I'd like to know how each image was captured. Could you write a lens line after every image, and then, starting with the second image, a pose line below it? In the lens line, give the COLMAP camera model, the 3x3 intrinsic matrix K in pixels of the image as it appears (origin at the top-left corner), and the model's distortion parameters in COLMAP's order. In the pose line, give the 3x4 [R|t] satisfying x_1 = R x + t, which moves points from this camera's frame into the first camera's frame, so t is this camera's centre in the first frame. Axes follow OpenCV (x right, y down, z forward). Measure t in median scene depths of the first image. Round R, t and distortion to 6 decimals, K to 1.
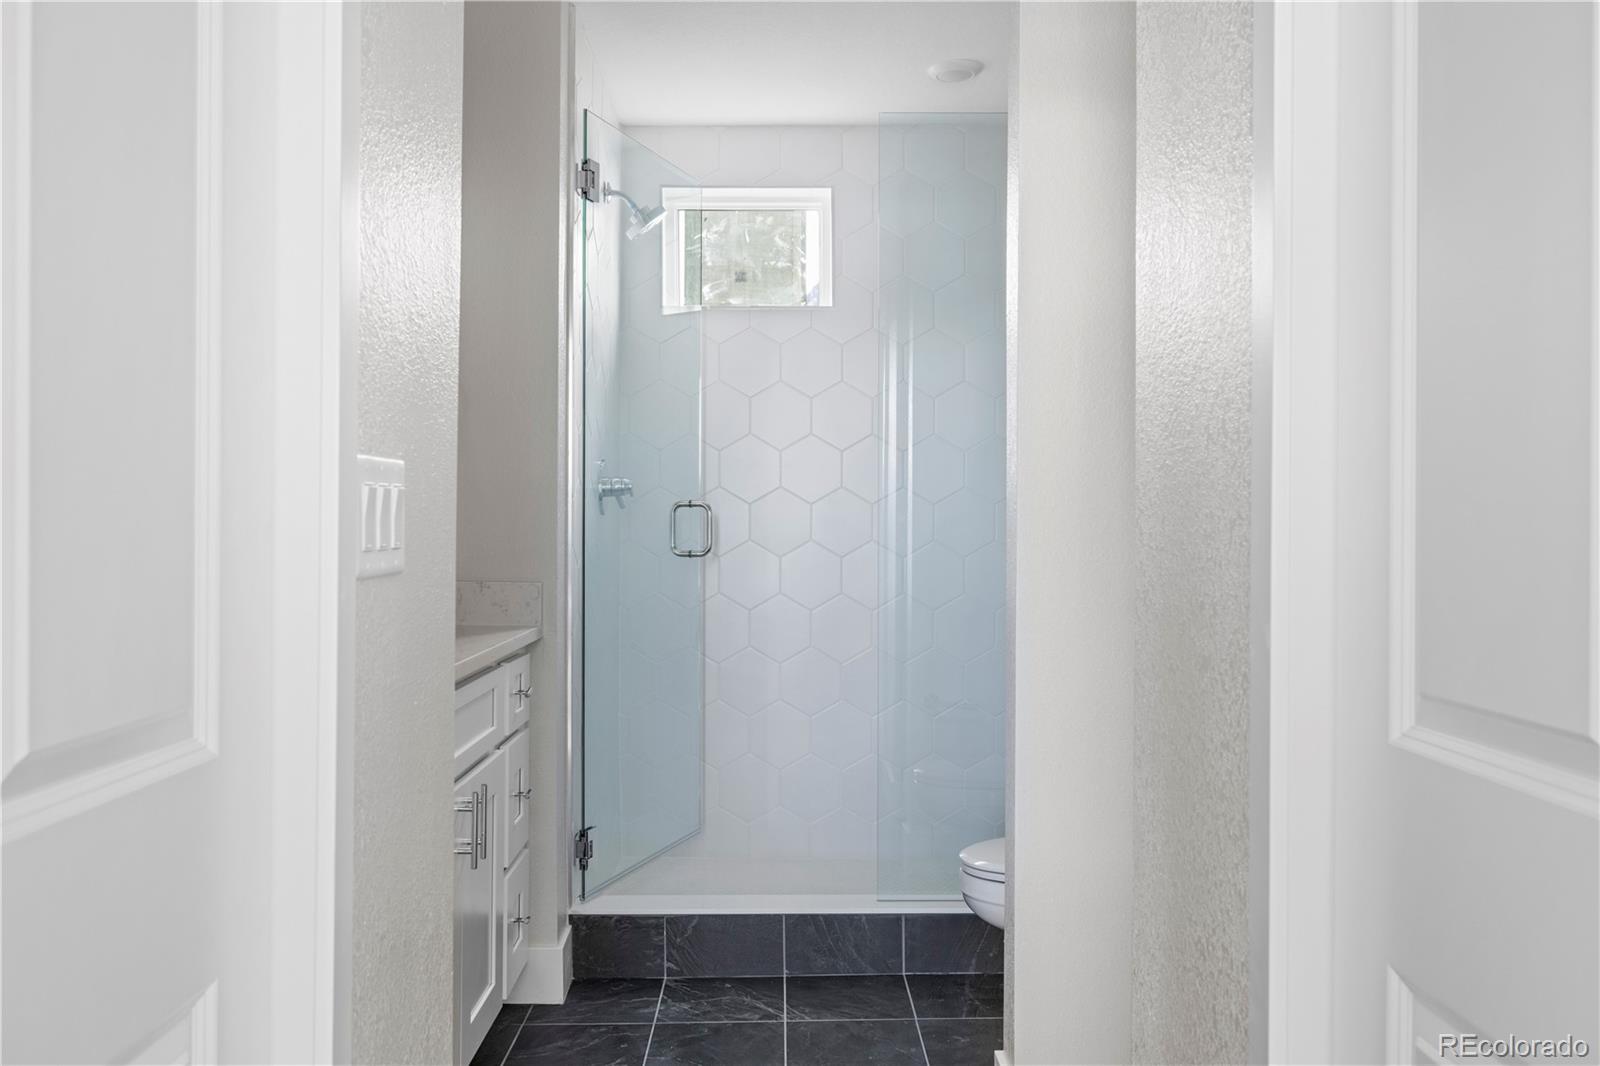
lens RADIAL K [[1308.7, 0, 799.9], [0, 1308.7, 529.1], [0, 0, 1]] dist [0.044585, 0.000433]
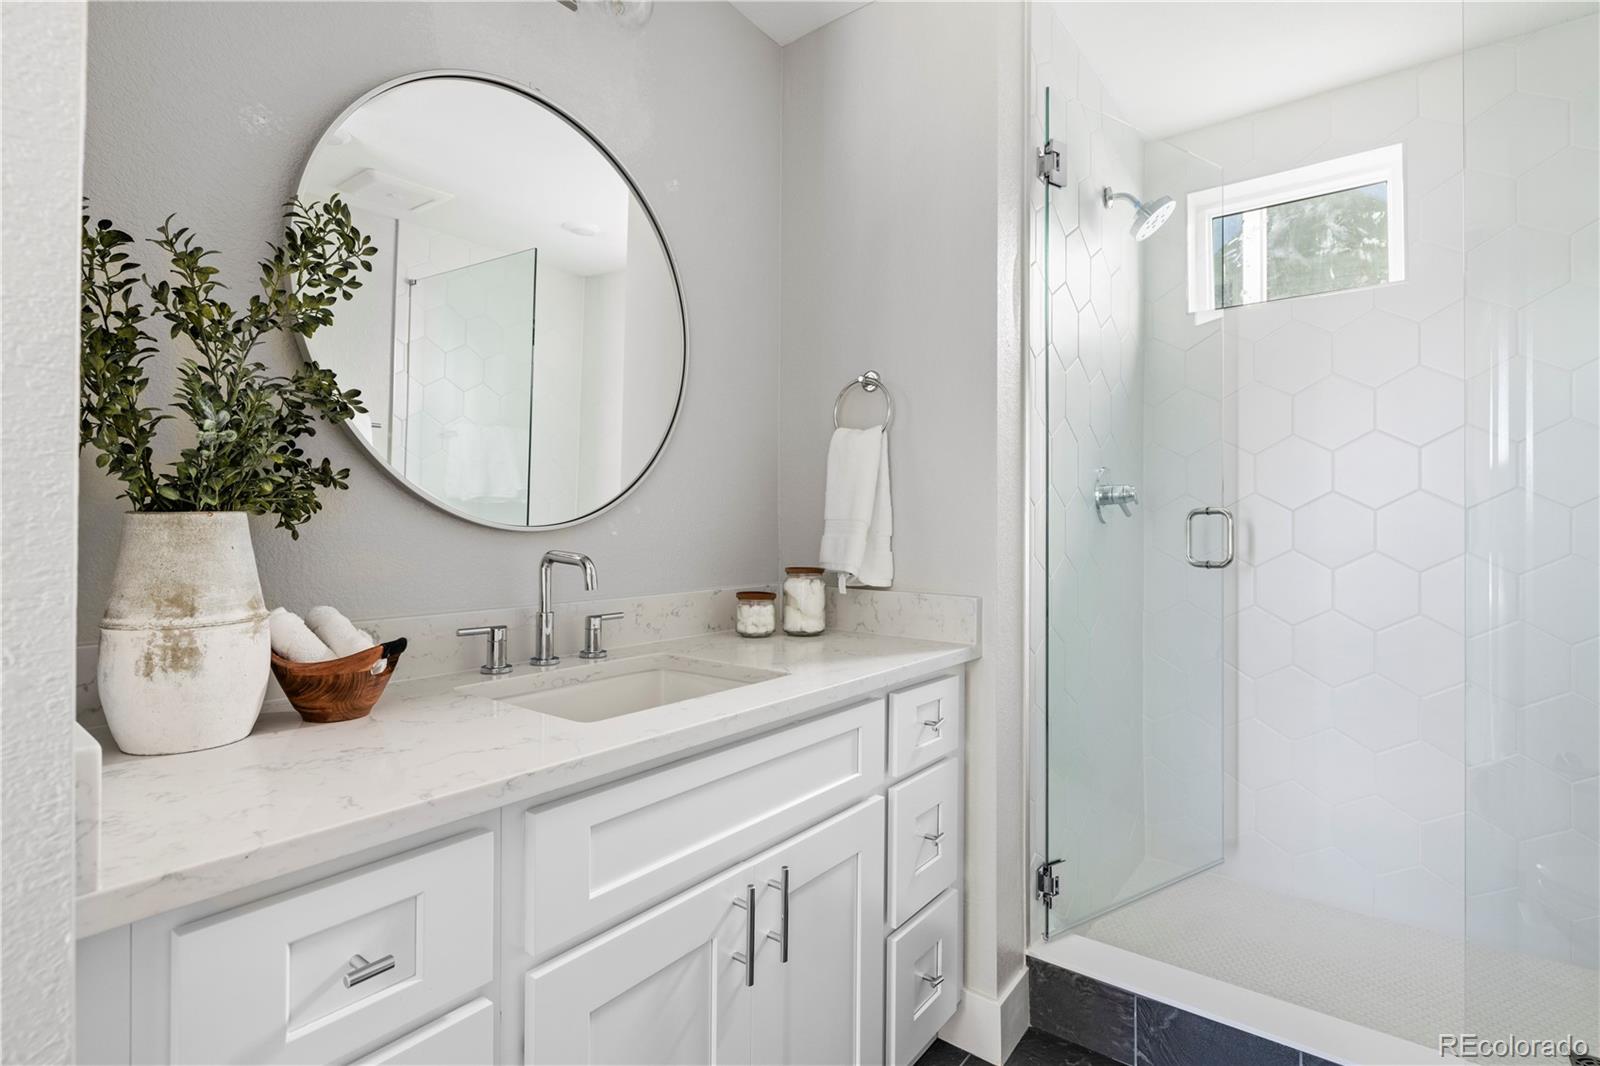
lens RADIAL K [[779.7, 0, 789.5], [0, 779.7, 523.7], [0, 0, 1]] dist [0.000541, -0.003142]
pose [[0.778150, -0.002648, -0.628073, 0.039978], [-0.002706, 0.999968, -0.007569, -0.006118], [0.628073, 0.007590, 0.778117, 0.456885]]
